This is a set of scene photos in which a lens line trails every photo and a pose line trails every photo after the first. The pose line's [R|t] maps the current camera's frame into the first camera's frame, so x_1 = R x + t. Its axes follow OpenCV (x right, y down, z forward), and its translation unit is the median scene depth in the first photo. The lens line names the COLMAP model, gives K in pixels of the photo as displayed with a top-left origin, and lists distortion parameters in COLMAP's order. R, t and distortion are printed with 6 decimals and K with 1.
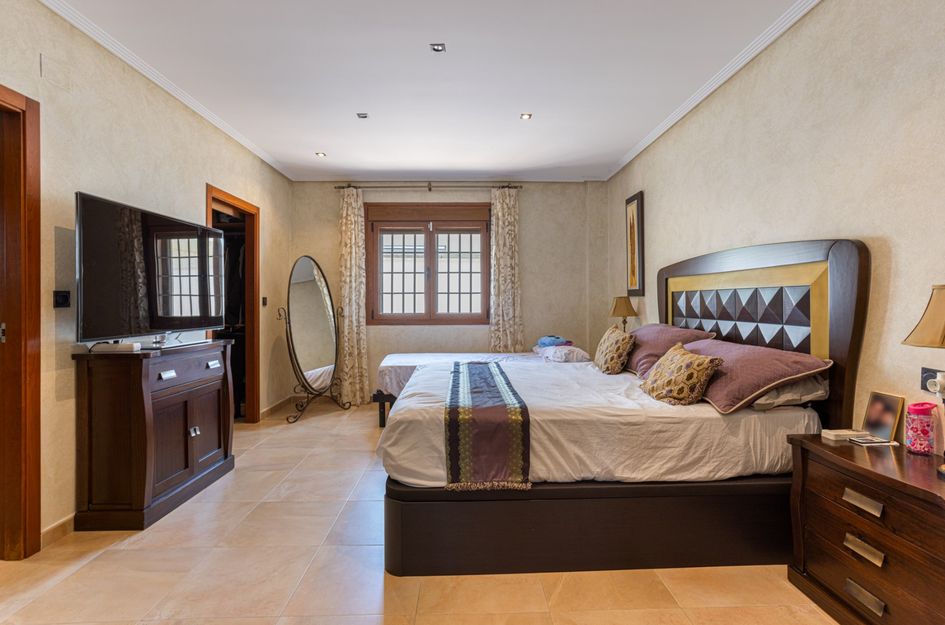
lens RADIAL K [[480.8, 0, 482.8], [0, 480.8, 307.6], [0, 0, 1]] dist [-0.058185, 0.033203]
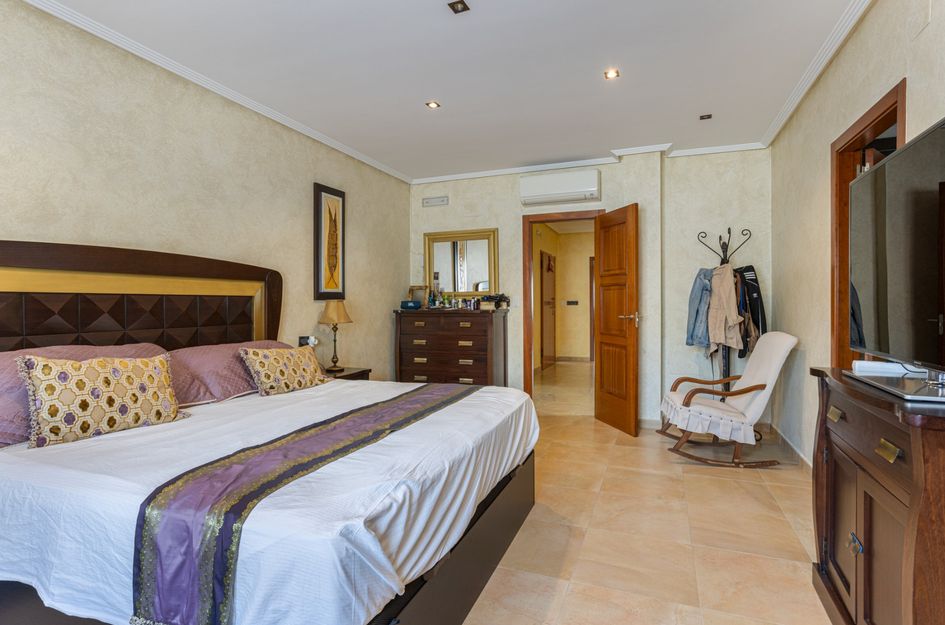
lens RADIAL K [[480.8, 0, 482.8], [0, 480.8, 307.6], [0, 0, 1]] dist [-0.058185, 0.033203]
pose [[-0.922606, 0.005615, 0.385703, -0.547149], [0.012509, 0.999804, 0.015368, -0.024835], [-0.385541, 0.019003, -0.922495, 2.103899]]
